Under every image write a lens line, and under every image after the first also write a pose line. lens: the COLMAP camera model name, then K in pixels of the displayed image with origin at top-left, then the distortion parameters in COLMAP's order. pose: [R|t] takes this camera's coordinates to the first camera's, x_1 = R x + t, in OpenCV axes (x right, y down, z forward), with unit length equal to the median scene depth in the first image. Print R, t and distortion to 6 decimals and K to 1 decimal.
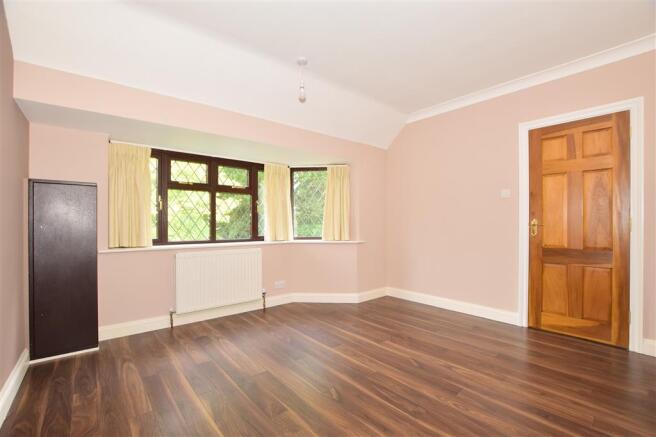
lens RADIAL K [[287.5, 0, 331.6], [0, 287.5, 222.0], [0, 0, 1]] dist [-0.031388, 0.001370]
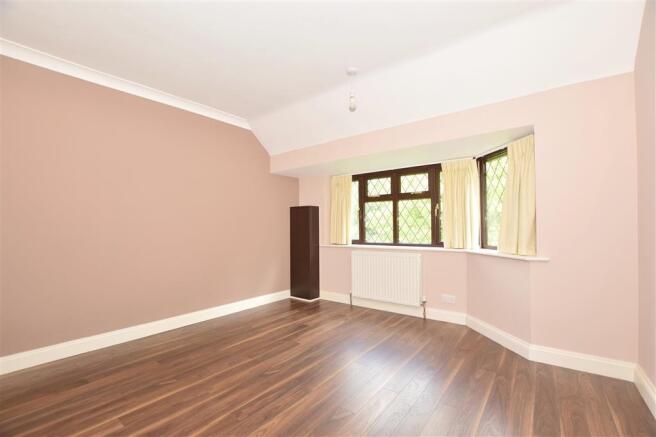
lens RADIAL K [[287.5, 0, 332.3], [0, 287.5, 223.7], [0, 0, 1]] dist [-0.031388, 0.001370]
pose [[0.214604, -0.017714, -0.976541, 0.666047], [0.008421, 0.999832, -0.016286, 0.003375], [0.976665, -0.004729, 0.214717, 0.537357]]
